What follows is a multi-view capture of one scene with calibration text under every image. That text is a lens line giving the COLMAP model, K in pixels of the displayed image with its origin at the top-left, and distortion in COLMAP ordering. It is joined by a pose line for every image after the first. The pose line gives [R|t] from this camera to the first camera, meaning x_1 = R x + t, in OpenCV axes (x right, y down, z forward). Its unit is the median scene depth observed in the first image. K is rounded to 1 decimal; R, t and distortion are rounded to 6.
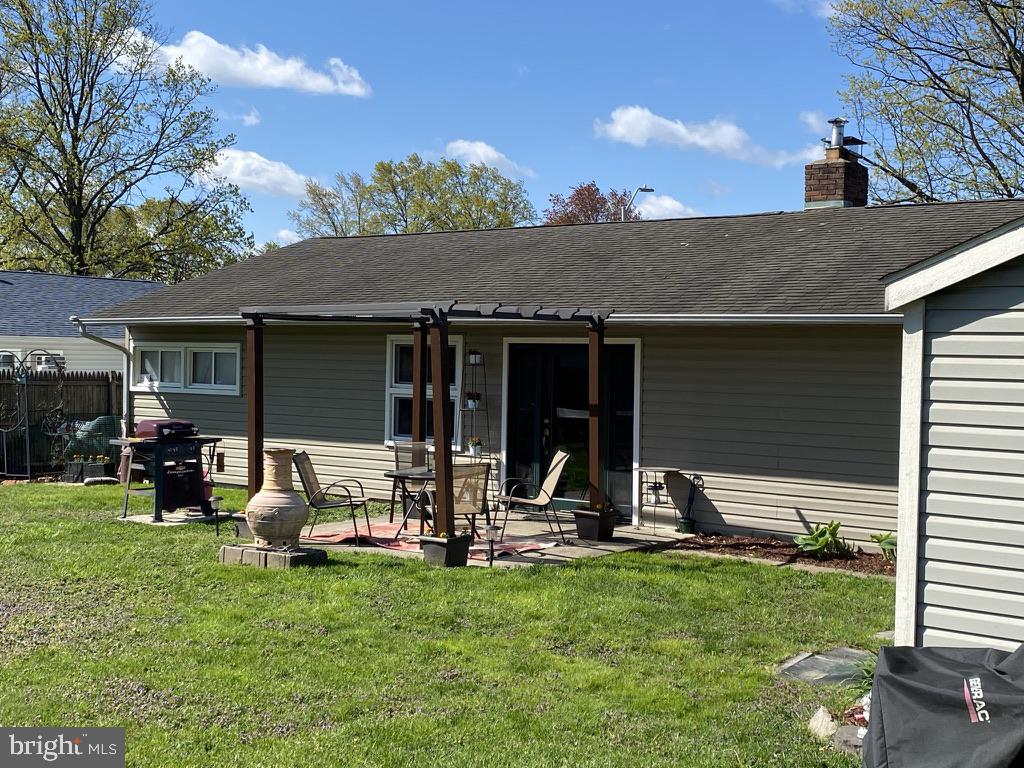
lens RADIAL K [[1342.5, 0, 512.0], [0, 1342.5, 384.0], [0, 0, 1]] dist [0.004510, 0.011755]
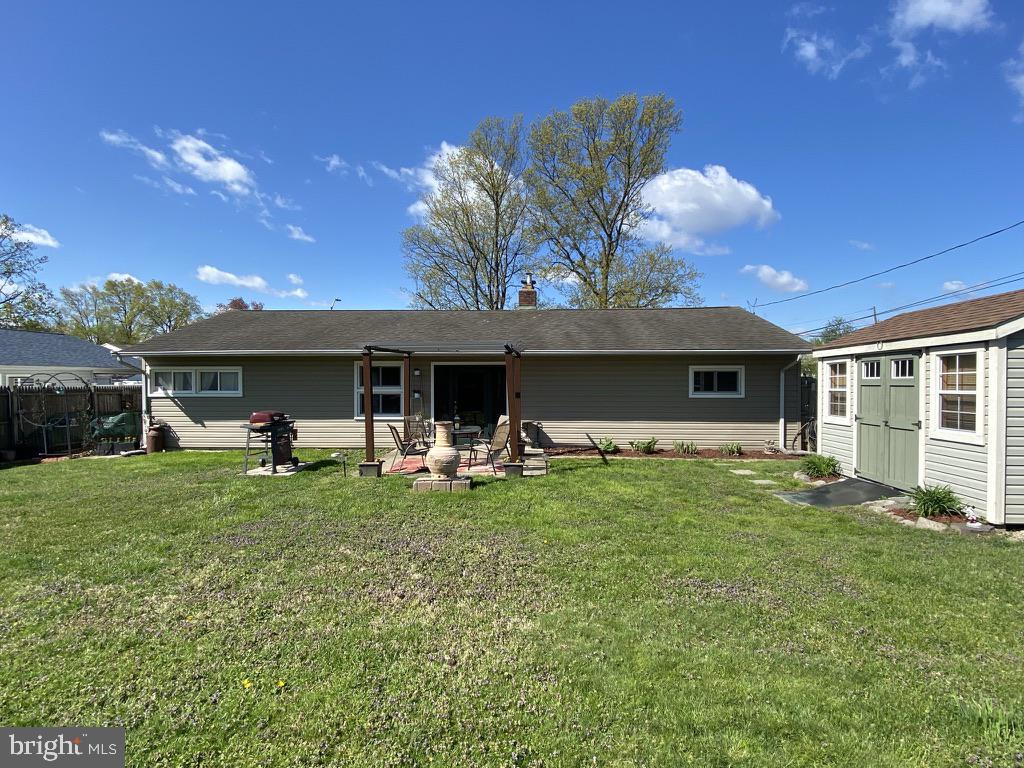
lens RADIAL K [[517.2, 0, 512.0], [0, 517.2, 384.0], [0, 0, 1]] dist [-0.020866, 0.000004]
pose [[0.813886, -0.024198, 0.580521, -0.285409], [0.026468, 0.999639, 0.004560, -0.001366], [-0.580421, 0.011653, 0.814233, 0.230848]]
